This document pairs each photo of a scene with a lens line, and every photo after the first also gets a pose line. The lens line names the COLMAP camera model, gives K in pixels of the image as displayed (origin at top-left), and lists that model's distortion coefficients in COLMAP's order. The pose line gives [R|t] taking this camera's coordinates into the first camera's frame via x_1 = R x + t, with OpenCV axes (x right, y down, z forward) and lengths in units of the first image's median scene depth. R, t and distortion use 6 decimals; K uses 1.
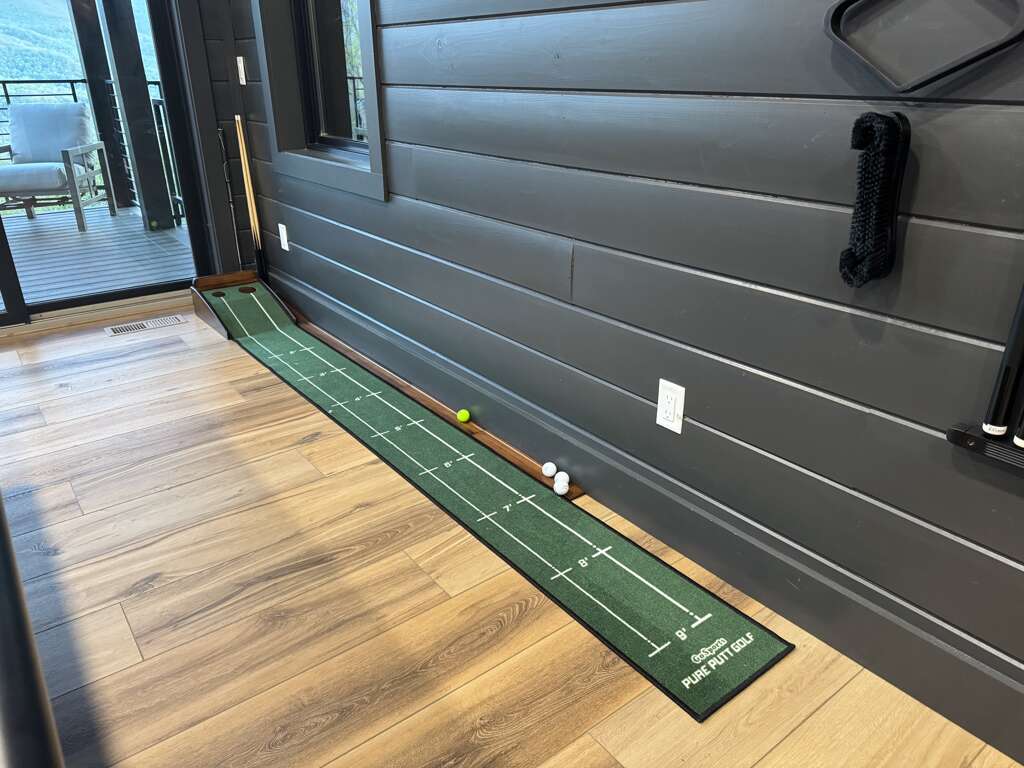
lens RADIAL K [[720.1, 0, 523.6], [0, 720.1, 383.7], [0, 0, 1]] dist [0.004613, -0.003901]
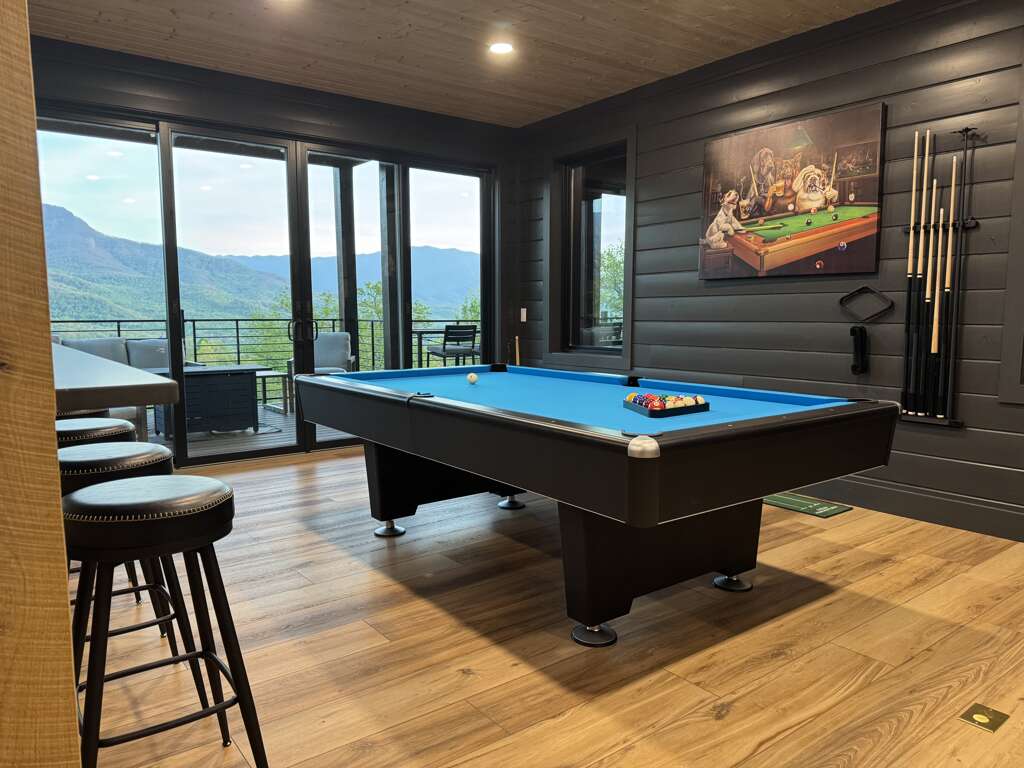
lens RADIAL K [[721.1, 0, 511.5], [0, 721.1, 389.1], [0, 0, 1]] dist [0.044226, -0.065705]
pose [[0.999920, -0.001503, -0.012592, -0.820458], [-0.002299, 0.955036, -0.296483, 0.693058], [0.012471, 0.296488, 0.954955, -1.653329]]
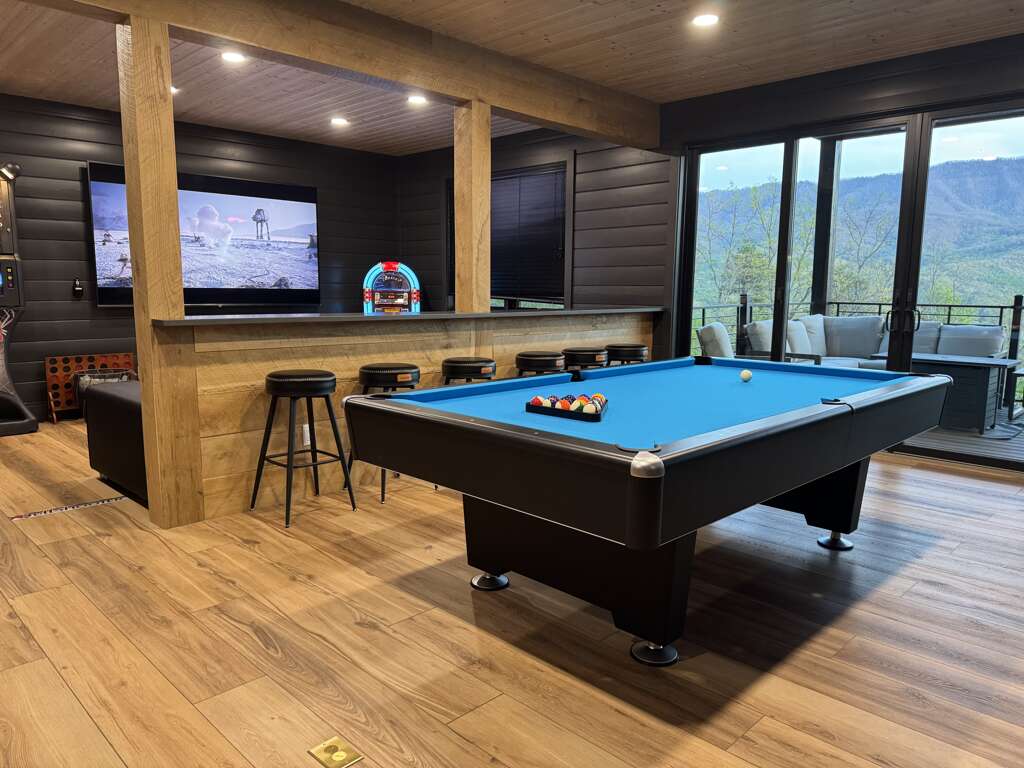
lens RADIAL K [[721.4, 0, 512.1], [0, 721.4, 387.7], [0, 0, 1]] dist [0.069874, -0.072847]
pose [[0.126377, 0.142098, -0.981752, 1.073331], [-0.402176, 0.912040, 0.080237, 0.120543], [0.906798, 0.384697, 0.172410, -0.448709]]
